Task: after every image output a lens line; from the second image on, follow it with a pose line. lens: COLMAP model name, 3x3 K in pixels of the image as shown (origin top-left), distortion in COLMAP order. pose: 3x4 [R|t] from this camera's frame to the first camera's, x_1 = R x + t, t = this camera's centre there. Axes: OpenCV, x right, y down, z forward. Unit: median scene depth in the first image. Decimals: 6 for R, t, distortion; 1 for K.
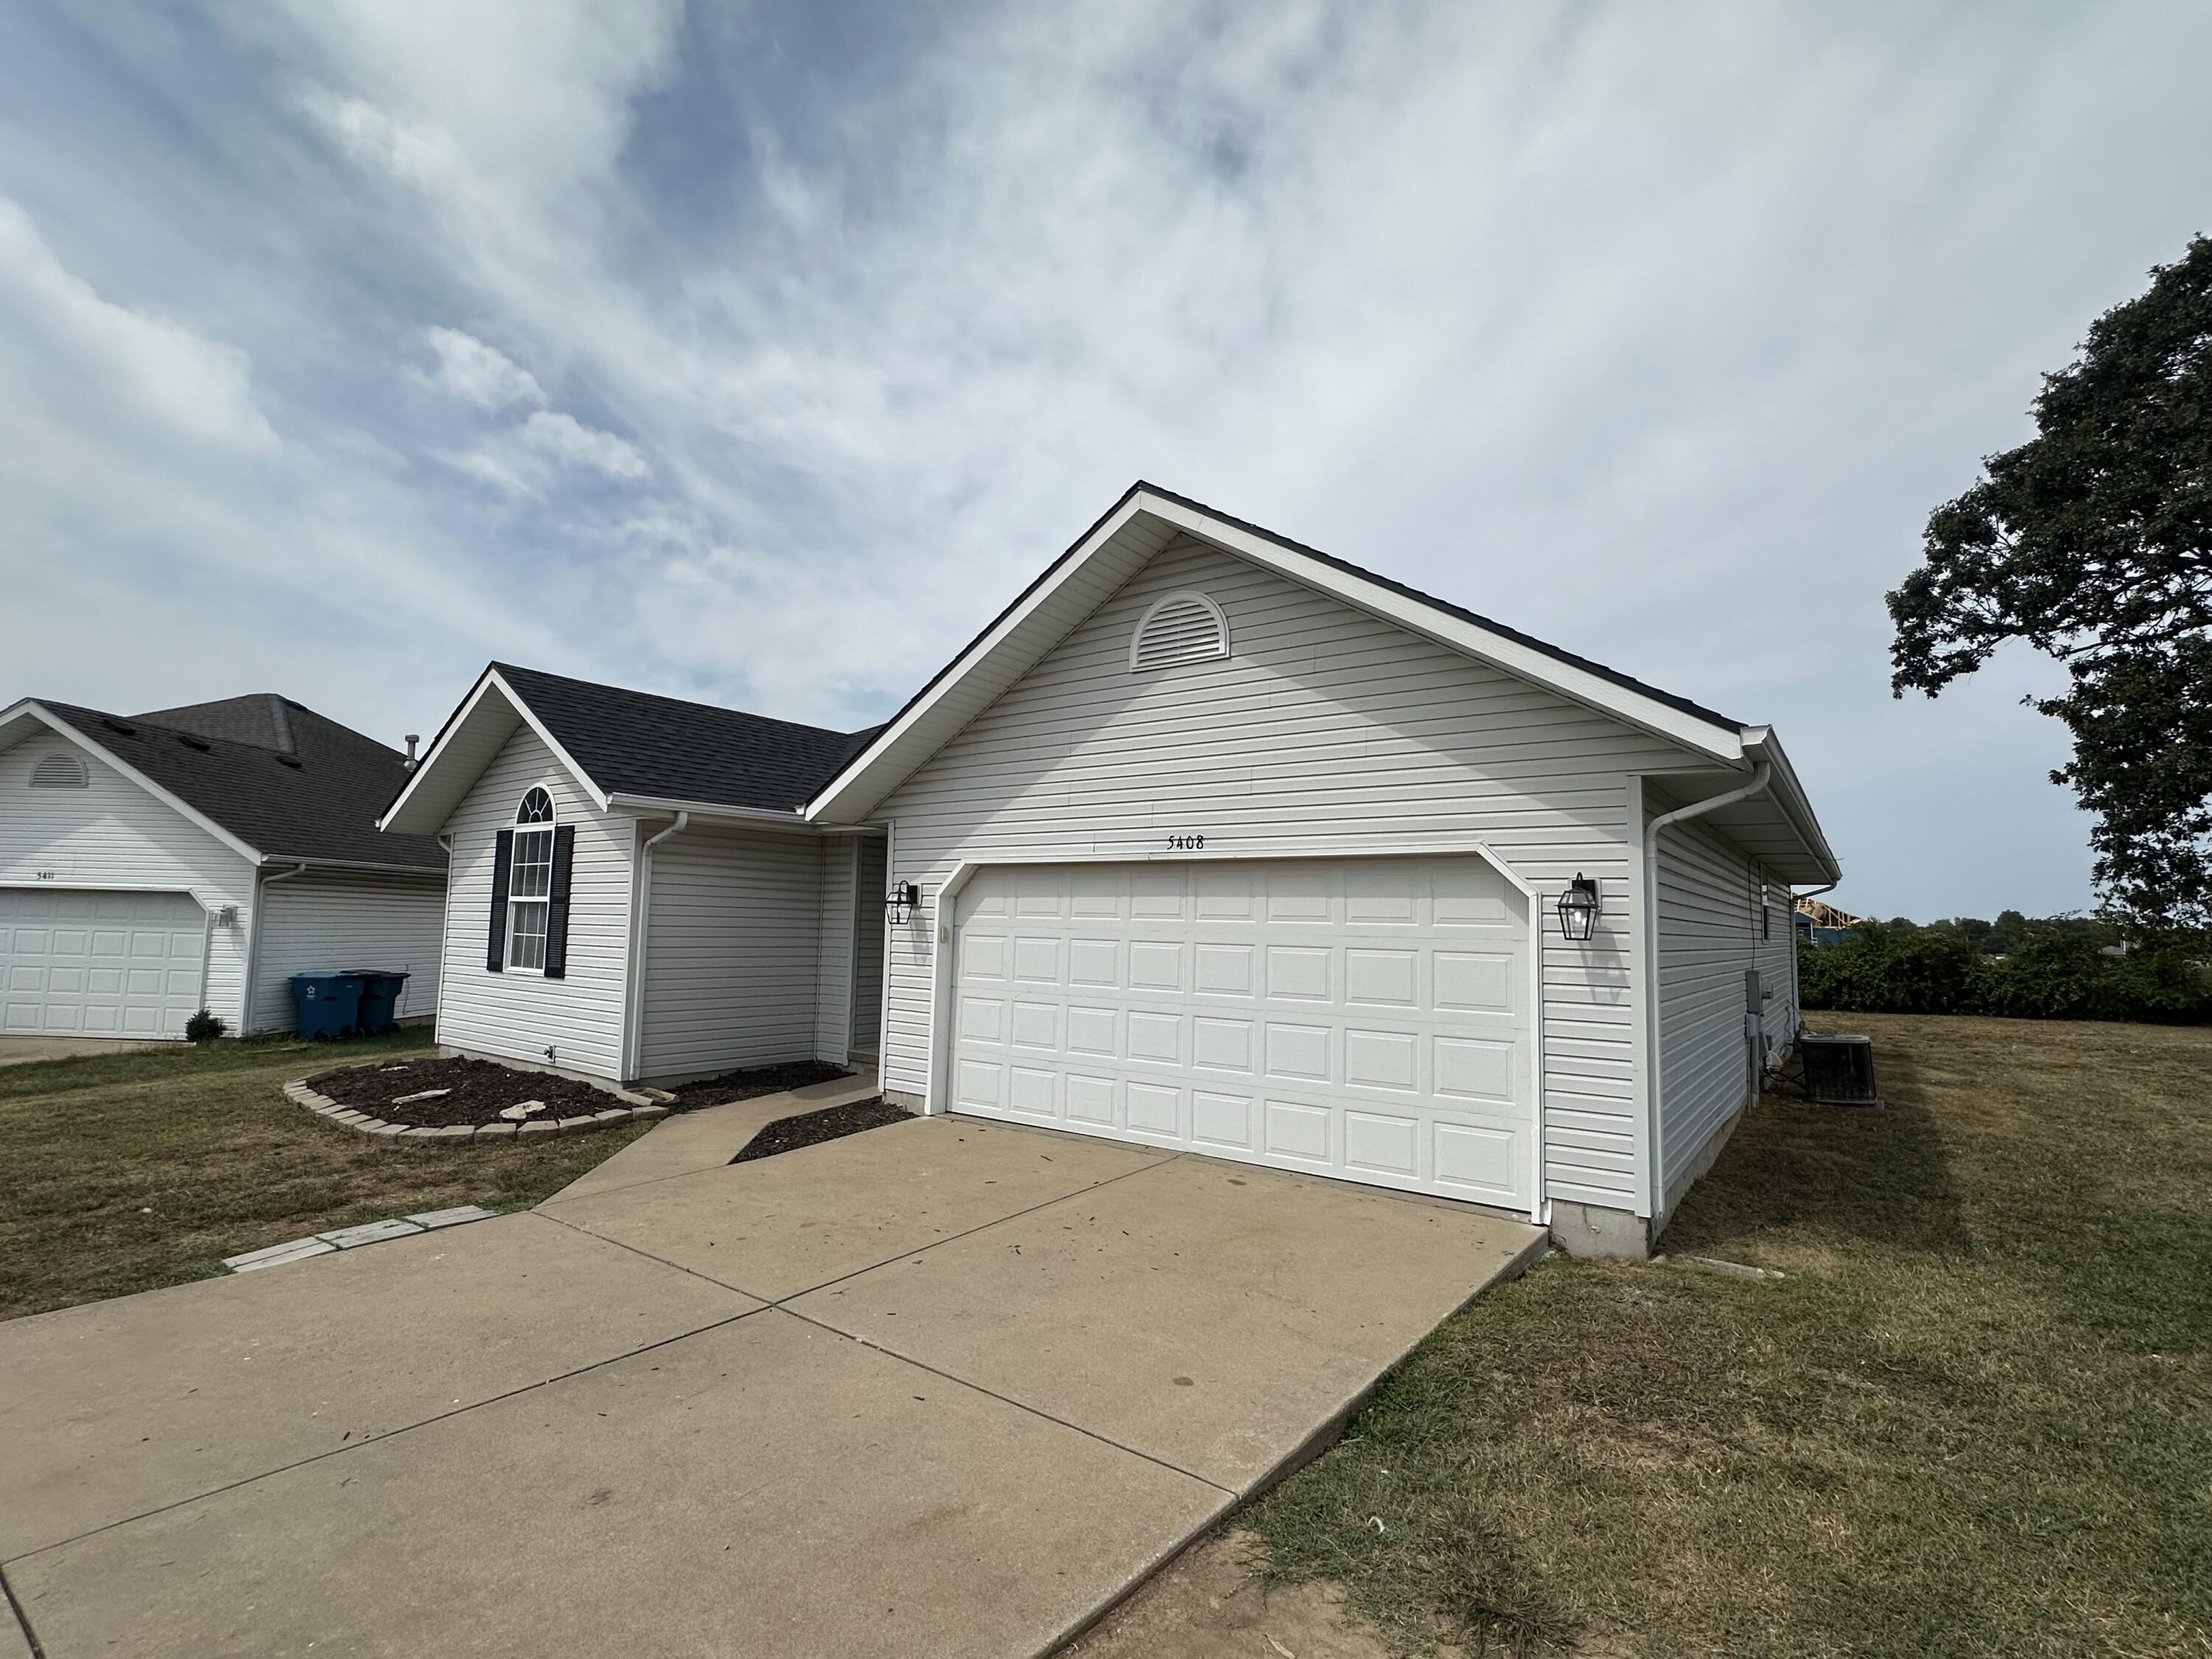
lens RADIAL K [[1033.7, 0, 1106.8], [0, 1033.7, 834.1], [0, 0, 1]] dist [-0.001145, -0.000115]
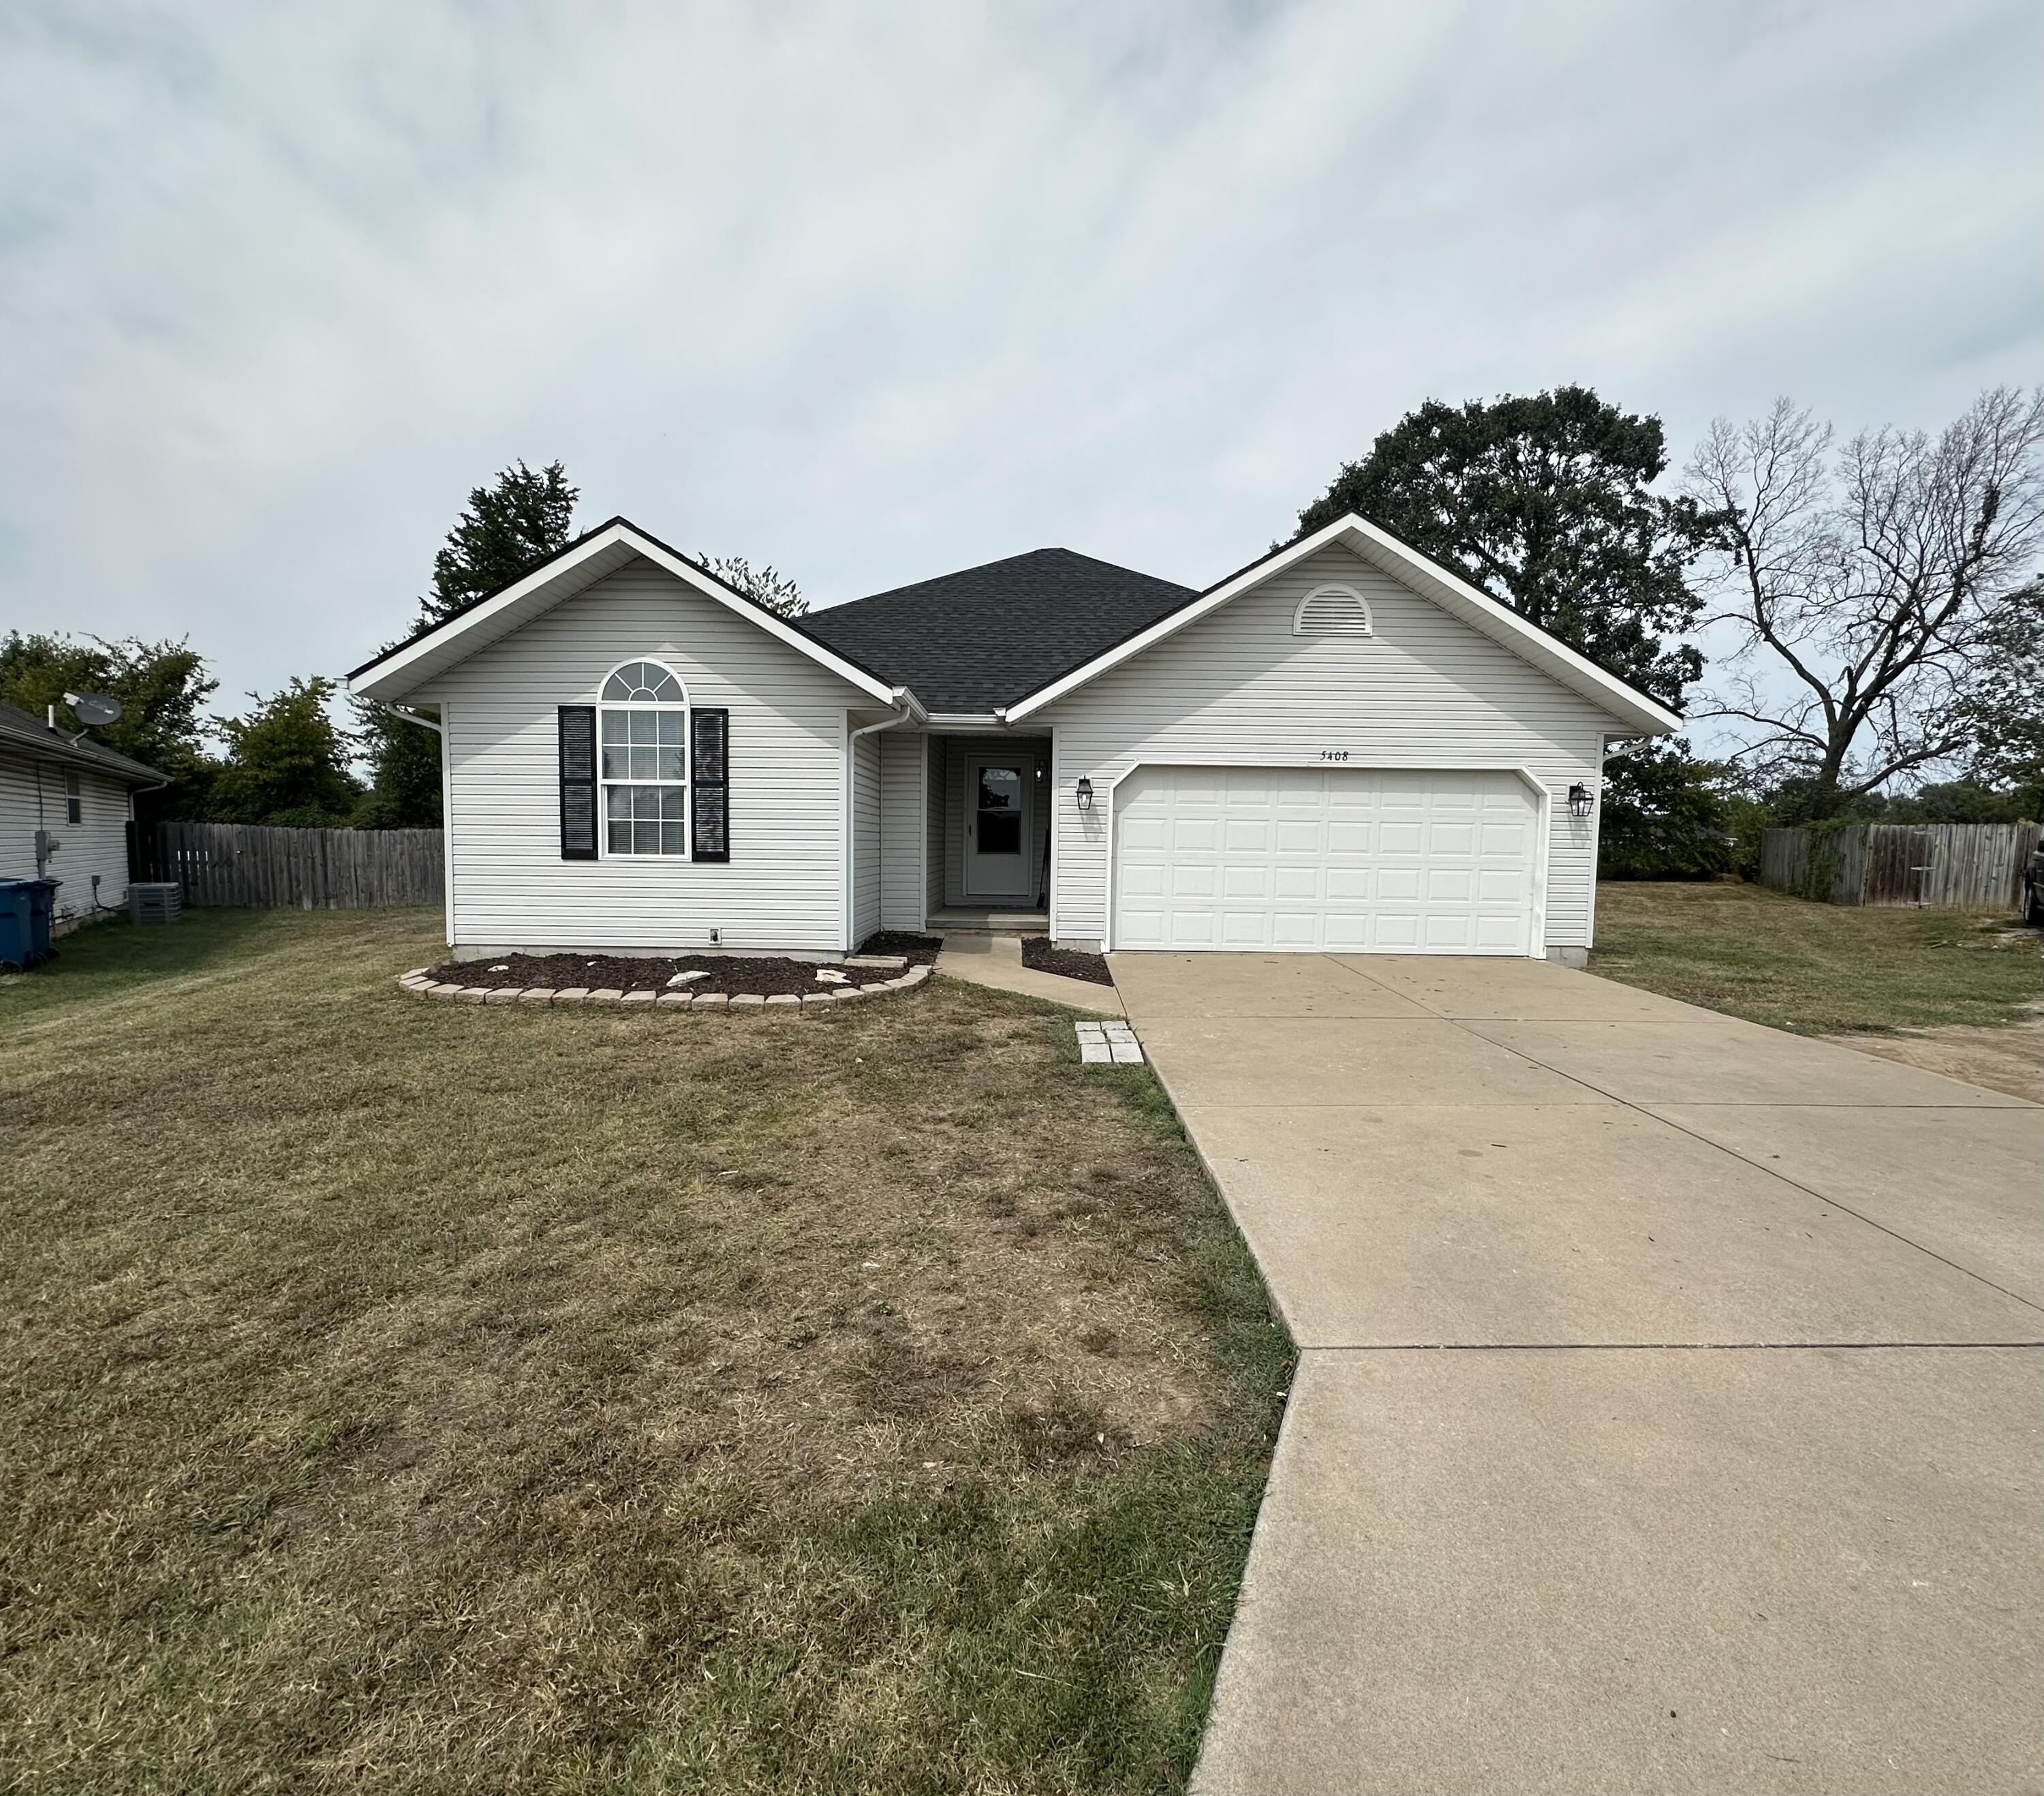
lens RADIAL K [[950.7, 0, 1022.3], [0, 950.7, 898.1], [0, 0, 1]] dist [0.000640, -0.000051]
pose [[0.802603, -0.049567, 0.594451, -0.959814], [-0.049649, 0.987533, 0.149377, 0.024018], [-0.594444, -0.149404, 0.790136, 0.107562]]
